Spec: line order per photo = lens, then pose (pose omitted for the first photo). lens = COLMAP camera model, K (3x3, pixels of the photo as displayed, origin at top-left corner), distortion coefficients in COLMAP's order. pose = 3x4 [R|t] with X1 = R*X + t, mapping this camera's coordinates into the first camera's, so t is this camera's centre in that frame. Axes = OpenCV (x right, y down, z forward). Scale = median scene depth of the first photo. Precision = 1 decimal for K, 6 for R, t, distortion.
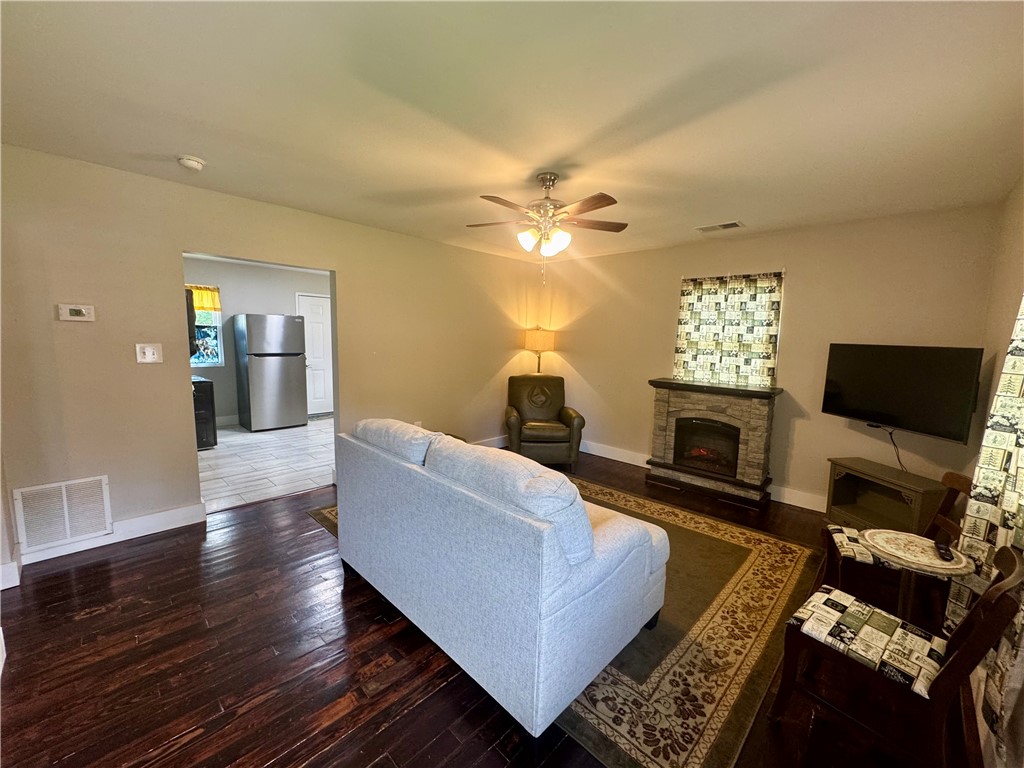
lens RADIAL K [[409.7, 0, 516.5], [0, 409.7, 383.8], [0, 0, 1]] dist [-0.006372, 0.000736]
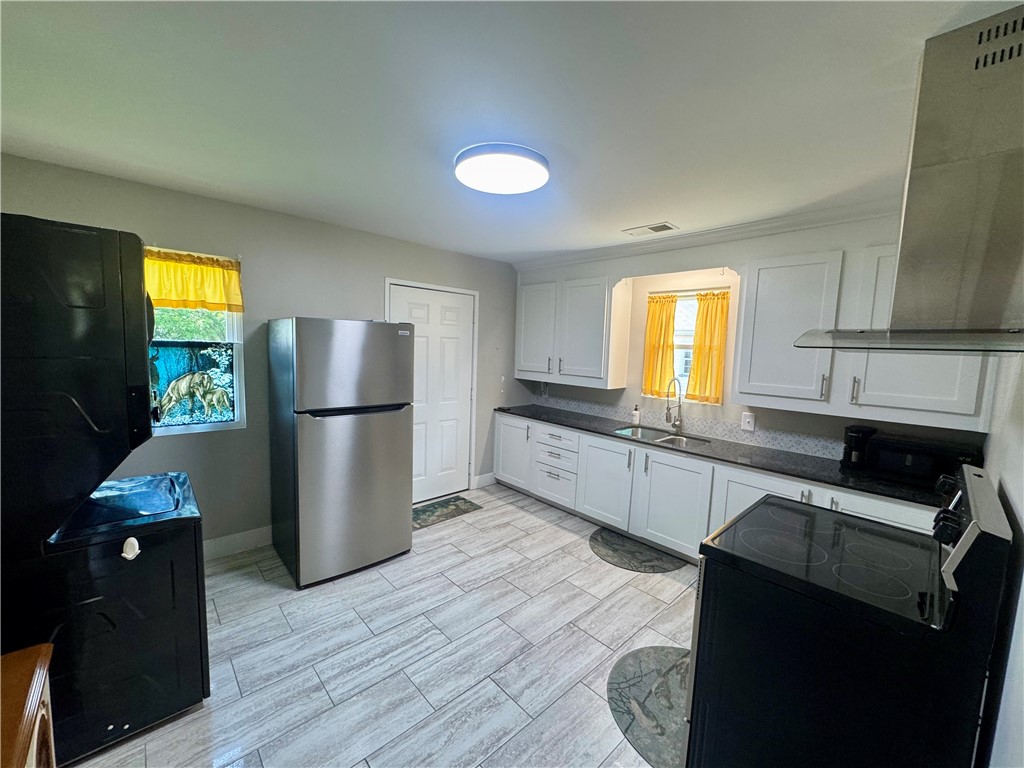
lens RADIAL K [[409.7, 0, 515.4], [0, 409.7, 383.3], [0, 0, 1]] dist [-0.006372, 0.000736]
pose [[0.997873, 0.016068, -0.063178, -0.383440], [-0.017319, 0.999664, -0.019307, -0.092662], [0.062847, 0.020361, 0.997815, 0.558051]]
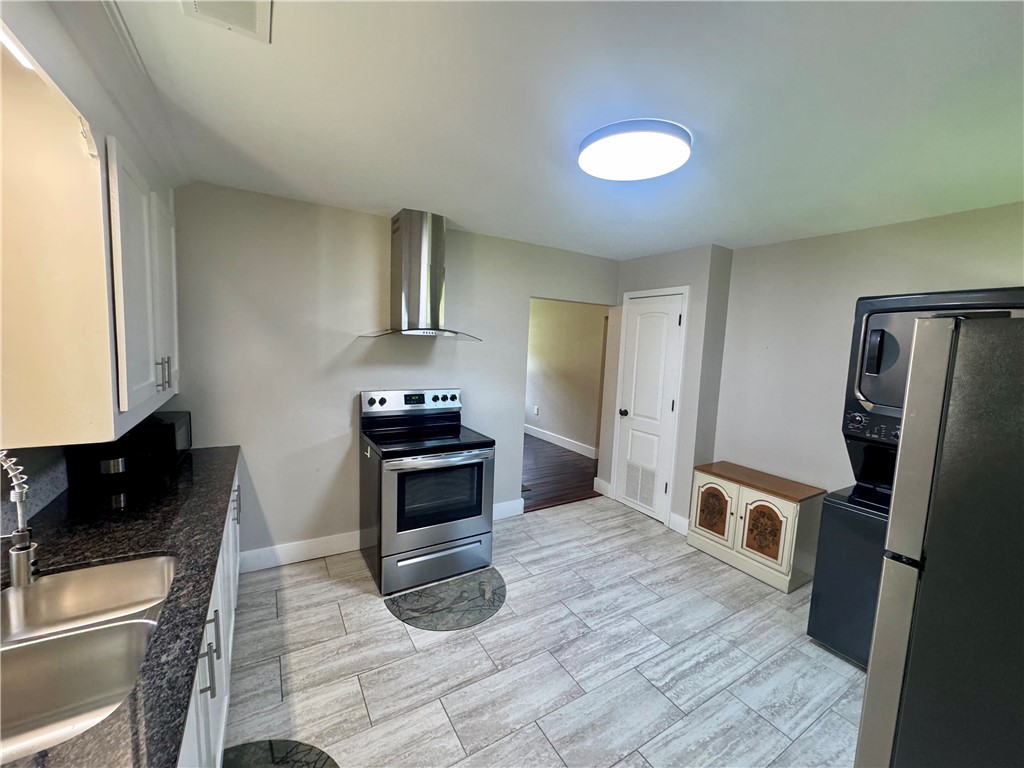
lens RADIAL K [[409.7, 0, 516.1], [0, 409.7, 386.4], [0, 0, 1]] dist [-0.006372, 0.000736]
pose [[-0.962331, -0.092587, 0.255629, -0.428035], [-0.035941, 0.975299, 0.217946, -0.169802], [-0.269494, 0.200549, -0.941888, 1.210797]]
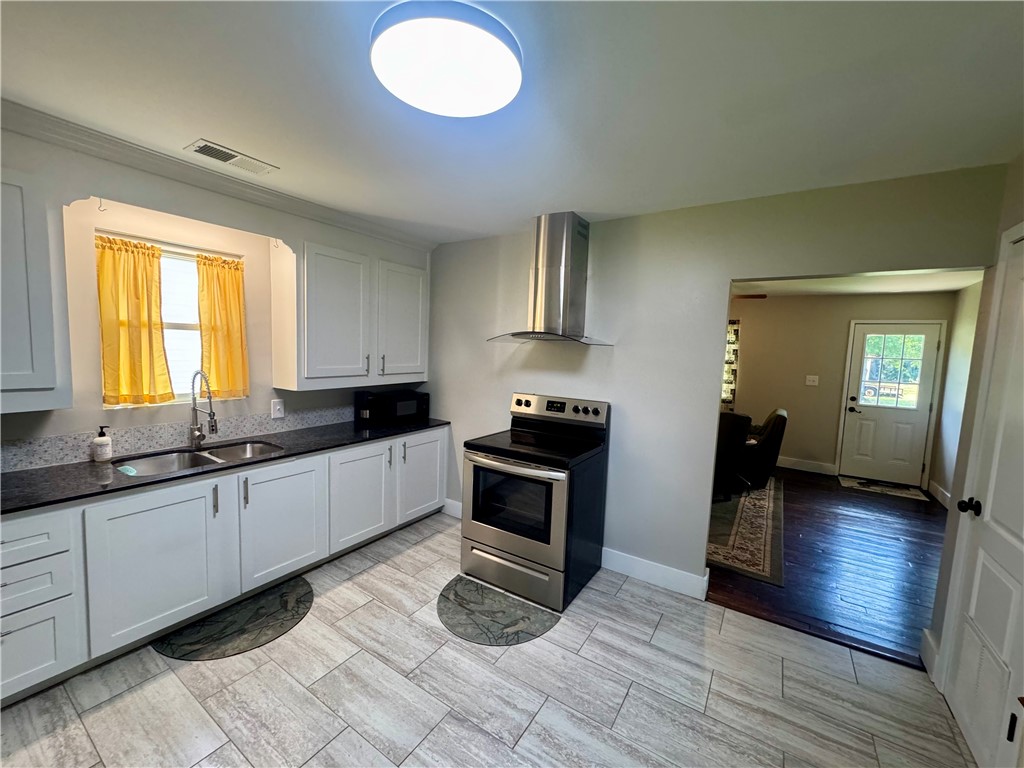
lens RADIAL K [[409.7, 0, 511.6], [0, 409.7, 386.0], [0, 0, 1]] dist [-0.006372, 0.000736]
pose [[-0.176470, -0.123416, 0.976538, -0.647280], [0.066623, 0.988336, 0.136946, -0.134959], [-0.982049, 0.089227, -0.166189, 0.903736]]
